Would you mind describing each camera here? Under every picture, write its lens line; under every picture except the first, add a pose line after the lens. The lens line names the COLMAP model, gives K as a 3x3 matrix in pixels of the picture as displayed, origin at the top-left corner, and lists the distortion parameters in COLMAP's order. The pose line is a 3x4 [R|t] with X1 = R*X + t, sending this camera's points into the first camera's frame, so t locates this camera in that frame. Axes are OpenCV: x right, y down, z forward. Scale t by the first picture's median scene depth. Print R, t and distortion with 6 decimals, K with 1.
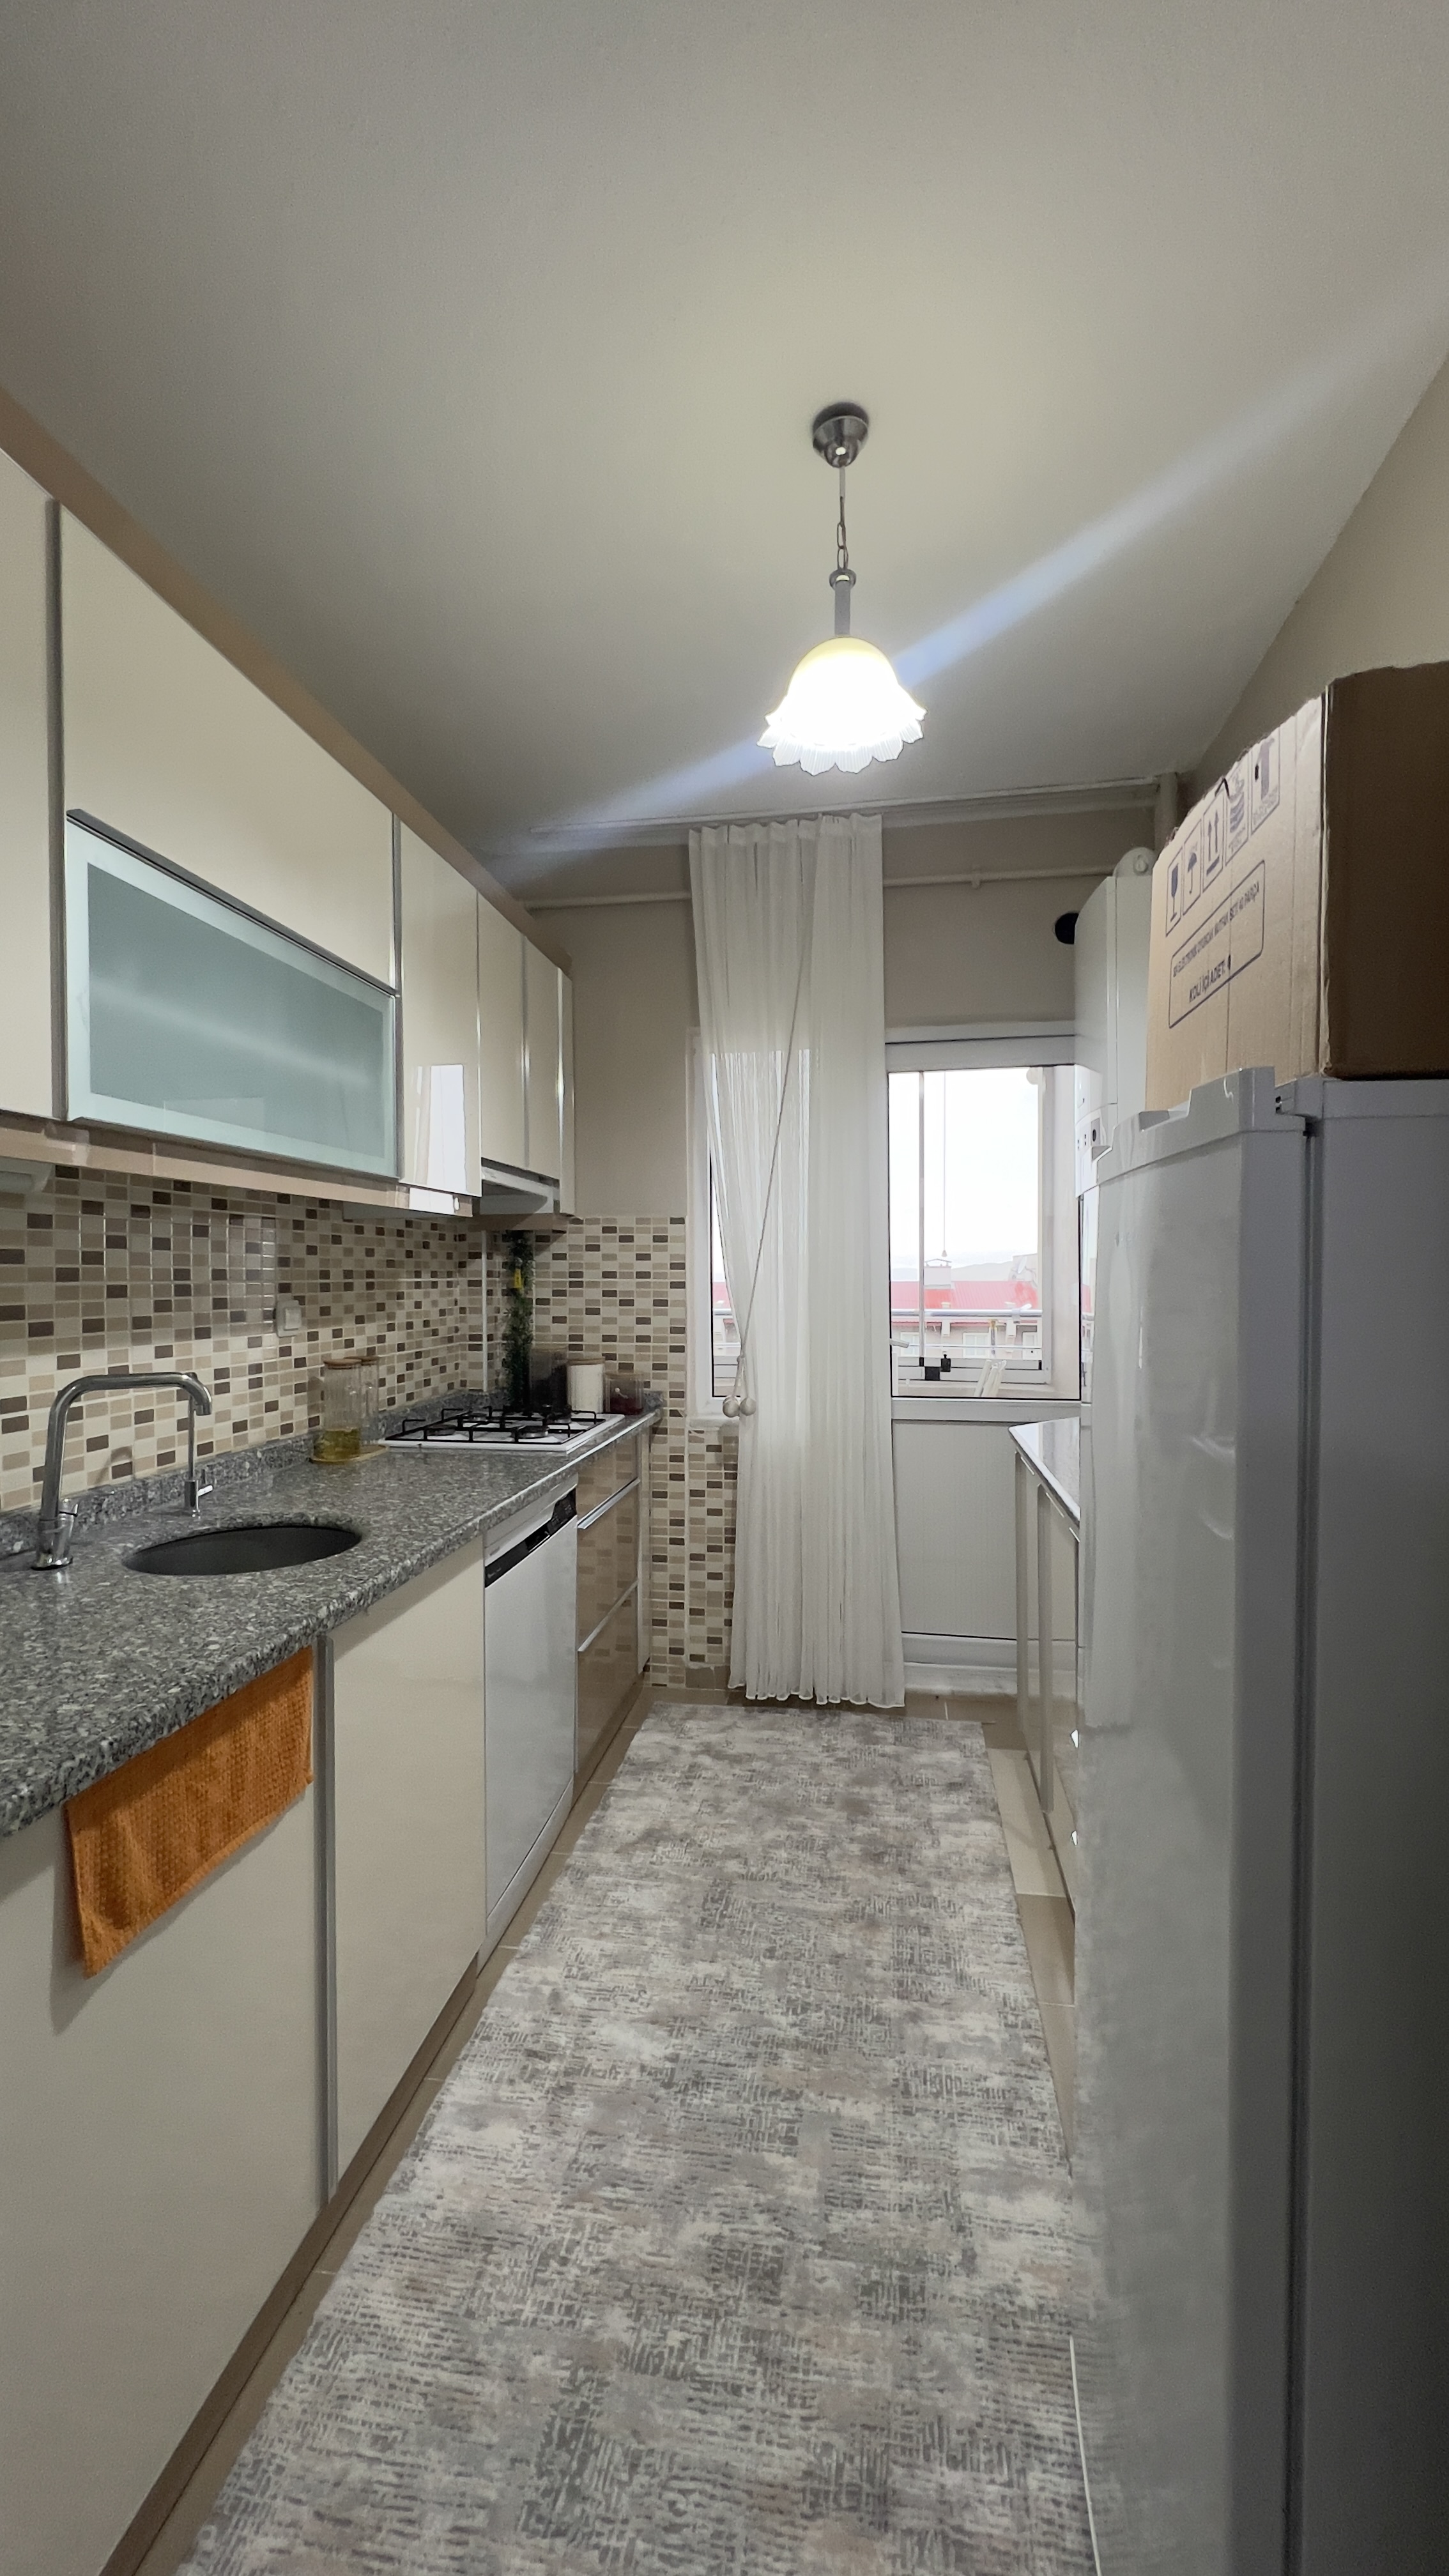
lens RADIAL K [[1027.0, 0, 741.6], [0, 1027.0, 1286.3], [0, 0, 1]] dist [0.001402, -0.000685]
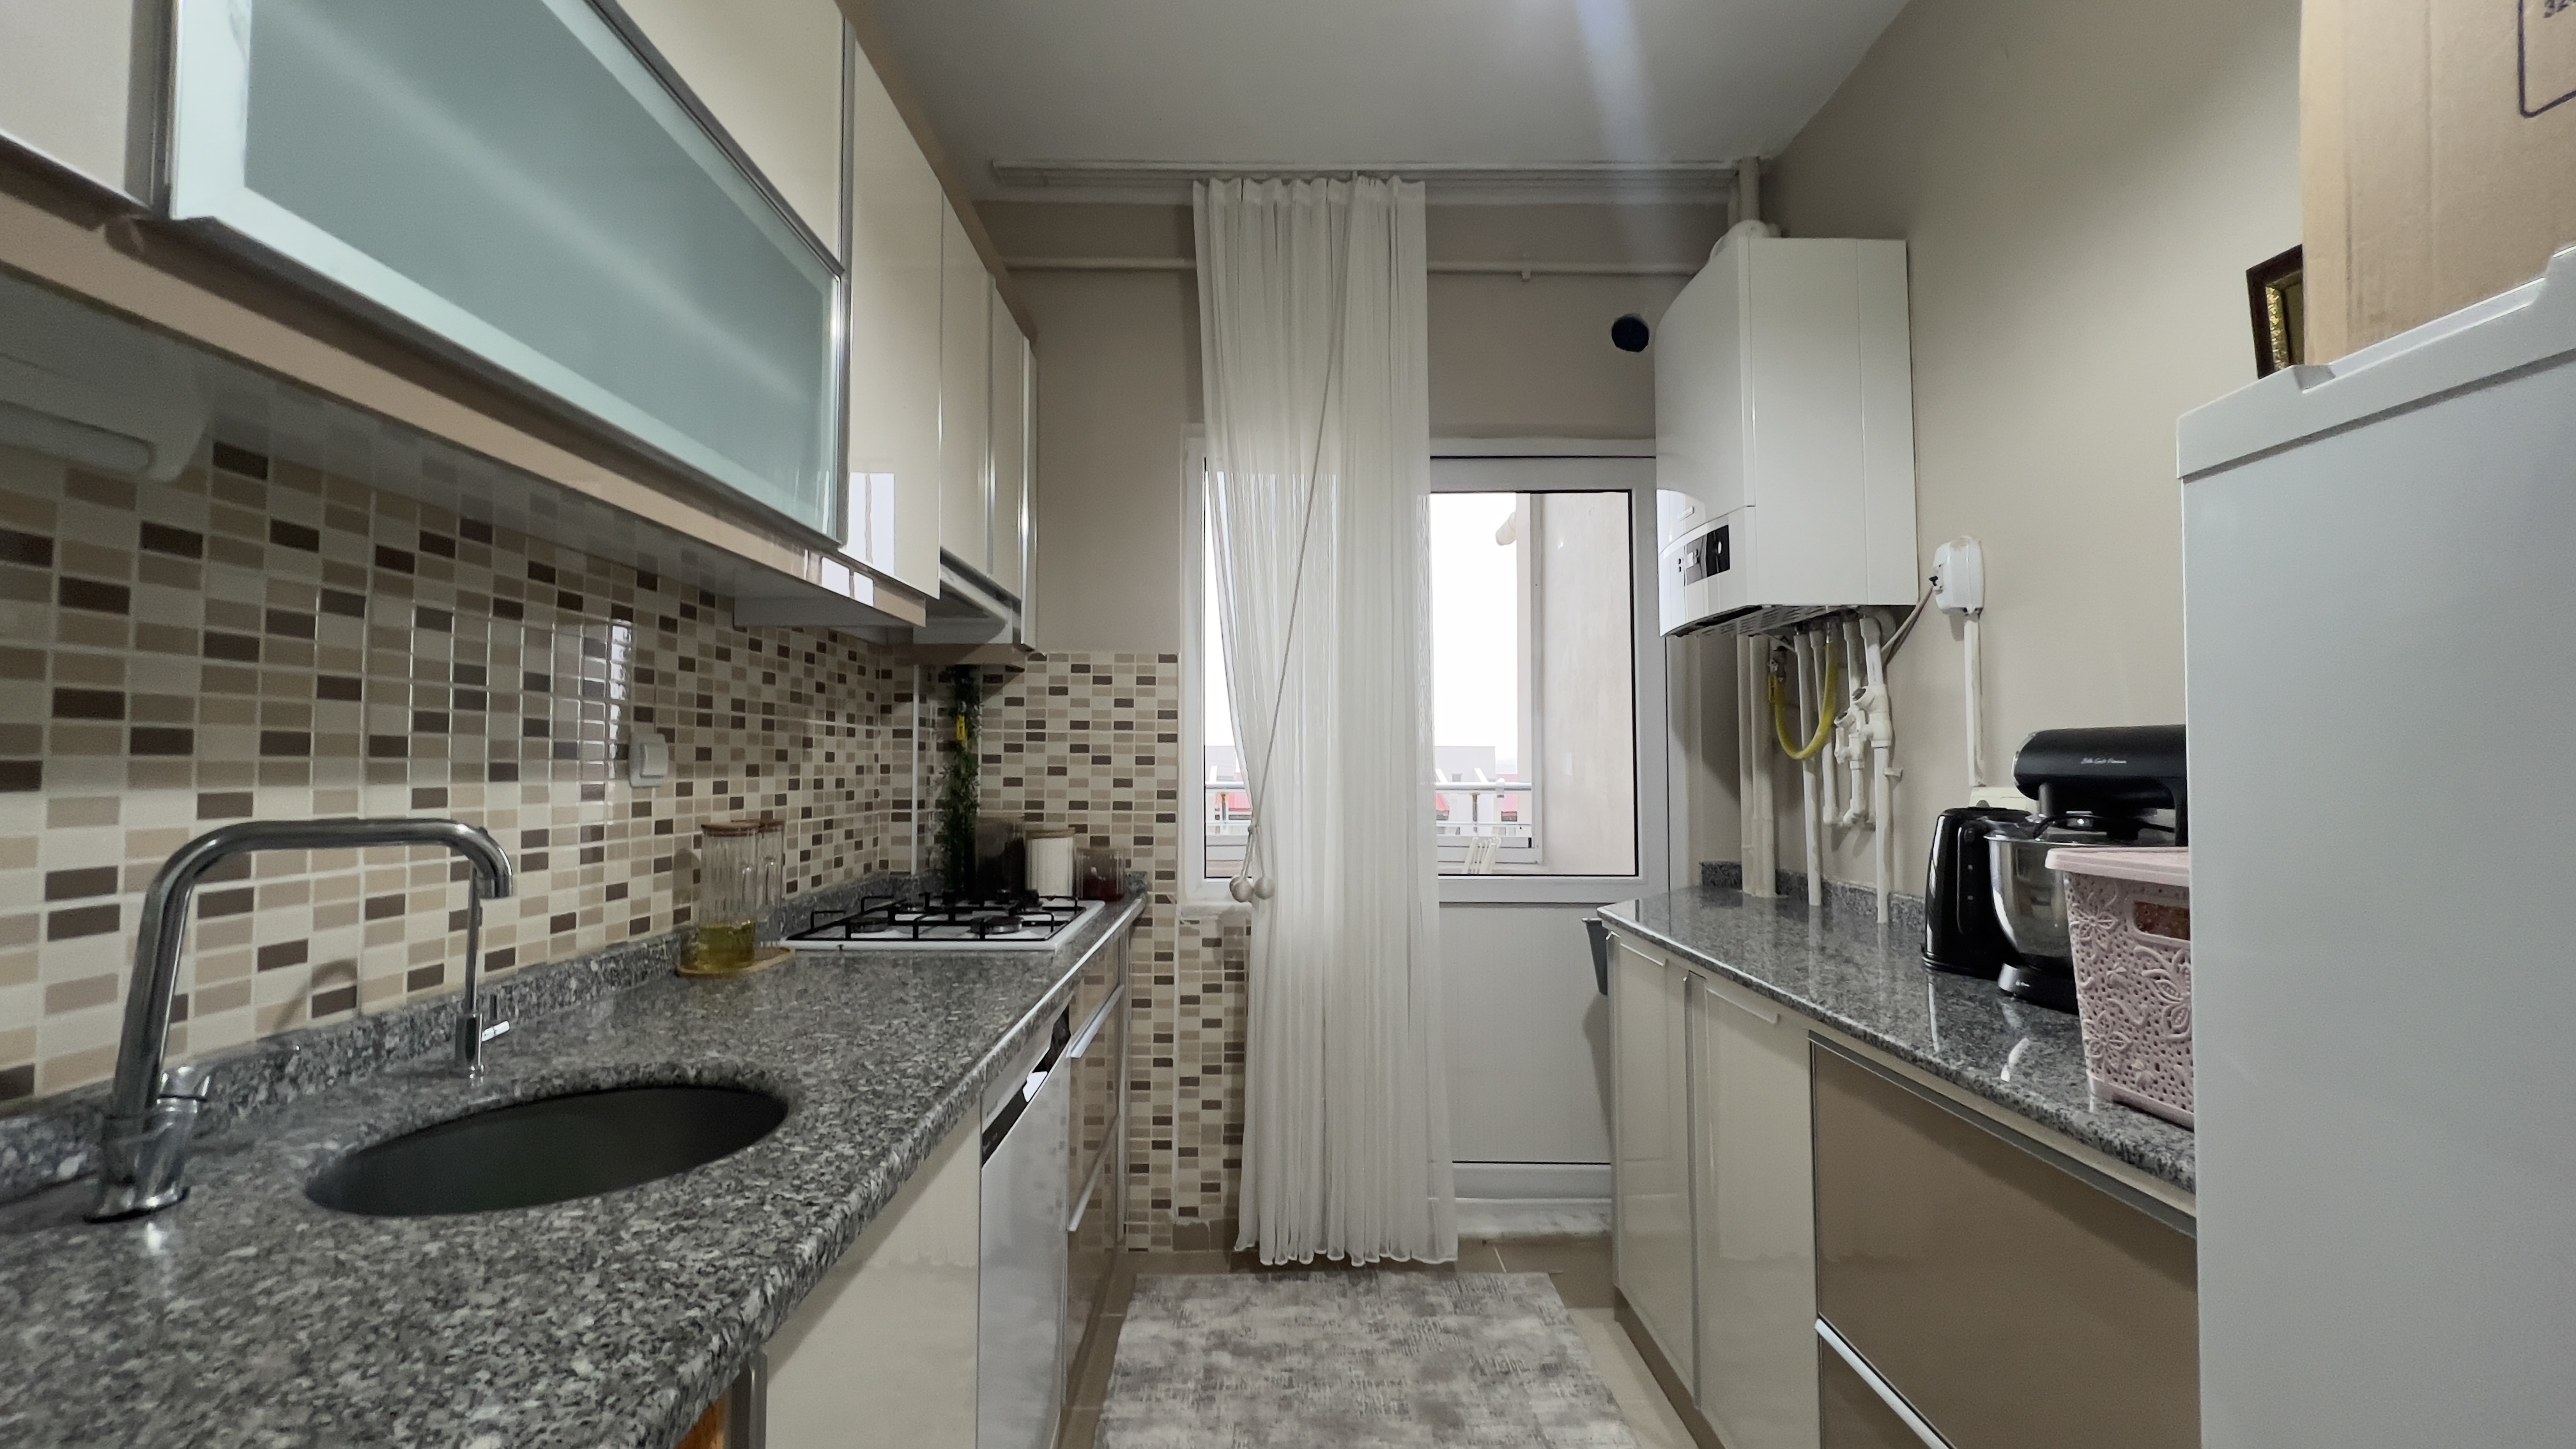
lens RADIAL K [[1027.0, 0, 1295.2], [0, 1027.0, 725.4], [0, 0, 1]] dist [0.001402, -0.000685]
pose [[0.986378, 0.011441, 0.164093, -0.131036], [-0.002950, 0.998648, -0.051899, 0.041058], [-0.164465, 0.050708, 0.985079, 0.260563]]
